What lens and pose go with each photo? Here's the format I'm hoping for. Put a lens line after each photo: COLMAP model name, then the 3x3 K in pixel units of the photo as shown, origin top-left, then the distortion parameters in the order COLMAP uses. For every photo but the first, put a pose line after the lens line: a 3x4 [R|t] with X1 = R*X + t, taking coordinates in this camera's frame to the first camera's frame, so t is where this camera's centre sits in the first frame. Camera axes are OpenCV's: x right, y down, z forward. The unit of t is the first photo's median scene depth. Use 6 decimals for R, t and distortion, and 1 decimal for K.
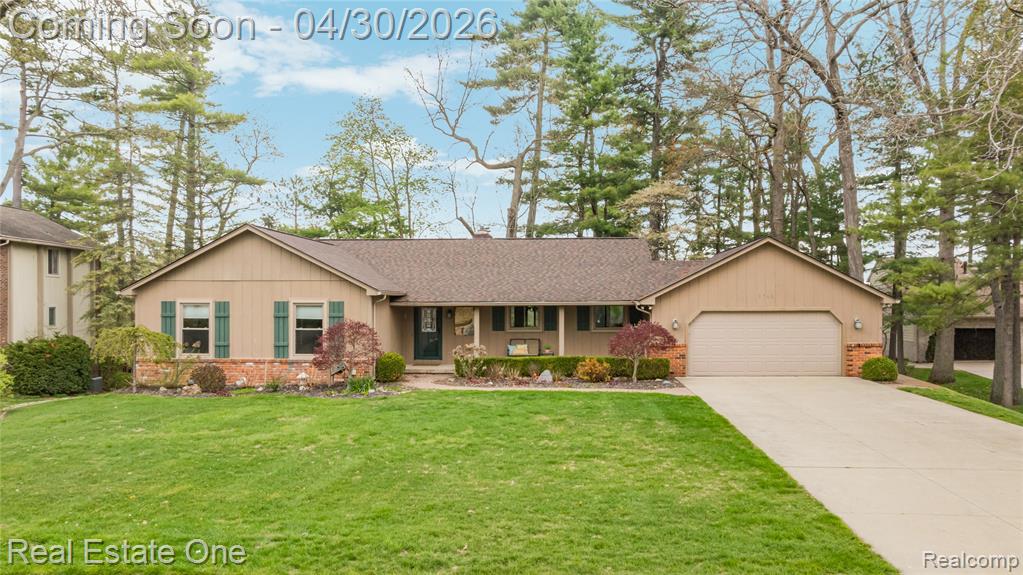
lens RADIAL K [[716.4, 0, 519.0], [0, 716.4, 297.9], [0, 0, 1]] dist [-0.024297, 0.010690]
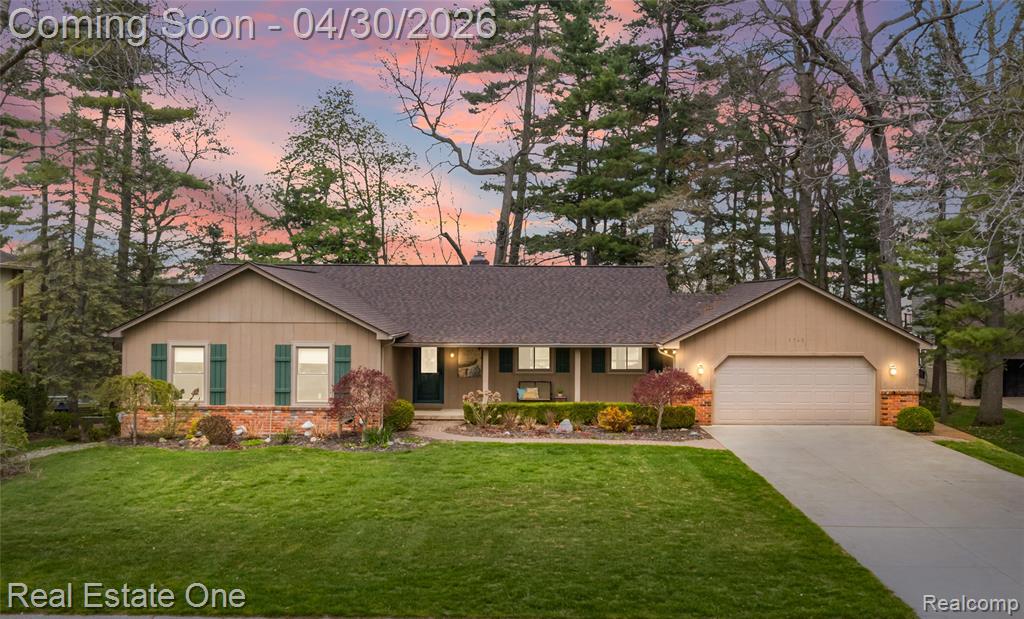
lens RADIAL K [[887.9, 0, 508.2], [0, 887.9, 302.7], [0, 0, 1]] dist [-0.000261, -0.028747]
pose [[0.999579, 0.006303, 0.028317, -0.069189], [-0.006167, 0.999969, -0.004857, -0.044623], [-0.028346, 0.004680, 0.999587, -0.162541]]
